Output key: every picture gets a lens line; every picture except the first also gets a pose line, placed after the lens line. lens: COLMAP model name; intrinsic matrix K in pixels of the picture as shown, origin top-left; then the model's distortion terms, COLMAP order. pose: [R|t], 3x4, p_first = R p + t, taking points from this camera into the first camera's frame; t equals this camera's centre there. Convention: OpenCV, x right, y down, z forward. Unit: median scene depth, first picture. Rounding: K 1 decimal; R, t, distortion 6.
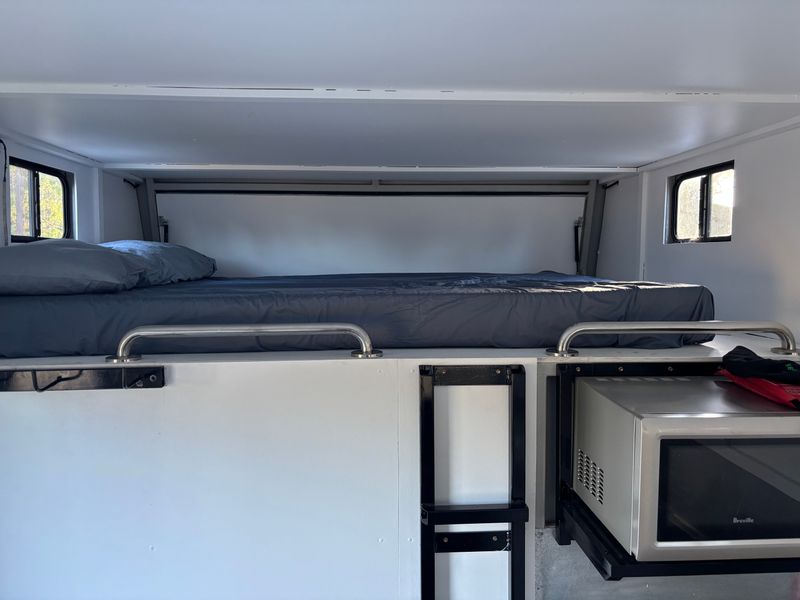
lens RADIAL K [[602.7, 0, 398.1], [0, 602.7, 296.7], [0, 0, 1]] dist [0.051785, -0.056758]
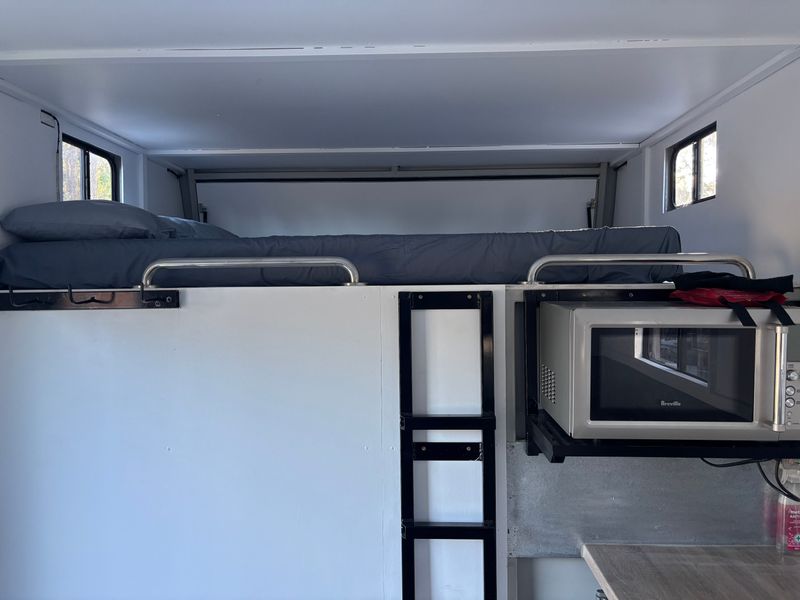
lens RADIAL K [[602.7, 0, 402.6], [0, 602.7, 302.9], [0, 0, 1]] dist [0.051785, -0.056758]
pose [[0.996372, -0.003631, -0.085032, 0.130822], [0.000772, 0.999434, -0.033629, 0.165450], [0.085106, 0.033441, 0.995811, -0.112231]]
